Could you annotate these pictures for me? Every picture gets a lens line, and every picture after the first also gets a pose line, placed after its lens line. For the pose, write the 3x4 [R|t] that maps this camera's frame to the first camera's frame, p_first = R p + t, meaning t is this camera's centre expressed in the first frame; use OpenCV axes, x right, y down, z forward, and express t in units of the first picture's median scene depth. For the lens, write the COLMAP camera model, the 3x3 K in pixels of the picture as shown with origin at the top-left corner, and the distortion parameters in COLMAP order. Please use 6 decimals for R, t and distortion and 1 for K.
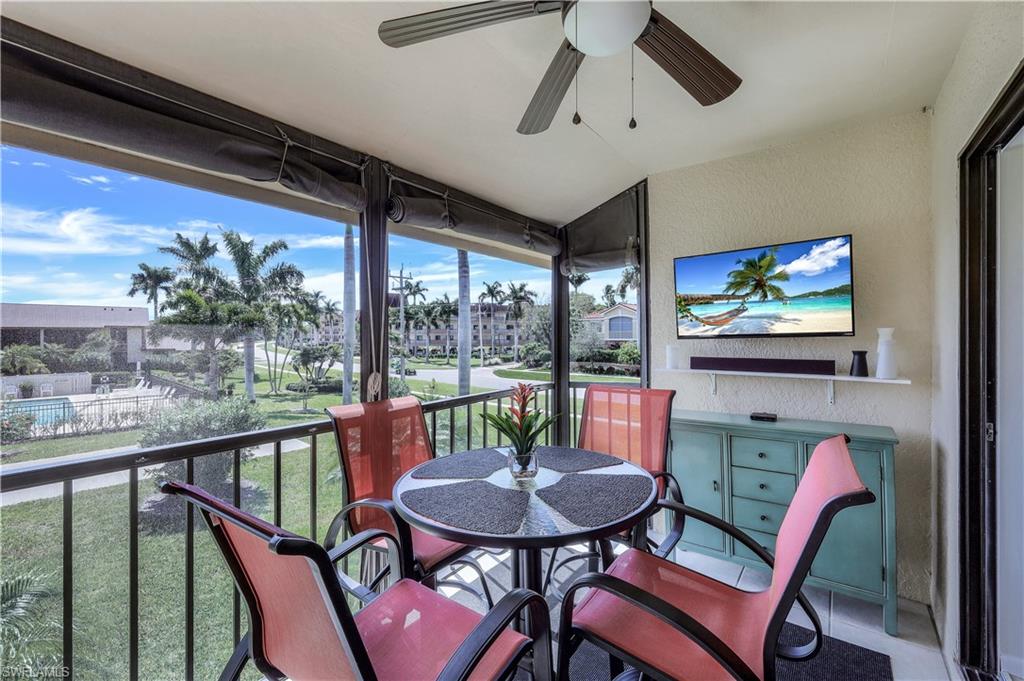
lens RADIAL K [[430.1, 0, 512.6], [0, 430.1, 337.0], [0, 0, 1]] dist [-0.000725, -0.000103]
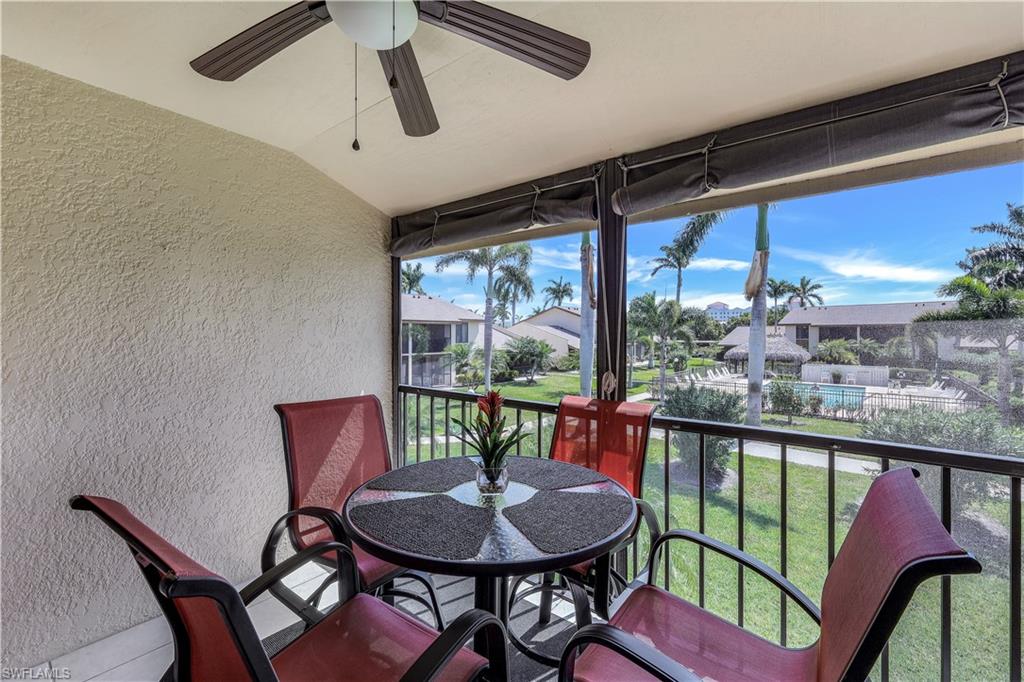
lens RADIAL K [[430.1, 0, 511.0], [0, 430.1, 334.5], [0, 0, 1]] dist [-0.000725, -0.000103]
pose [[-0.018699, 0.006176, -0.999806, 0.120843], [-0.002736, 0.999977, 0.006228, -0.001117], [0.999821, 0.002852, -0.018682, 0.134213]]
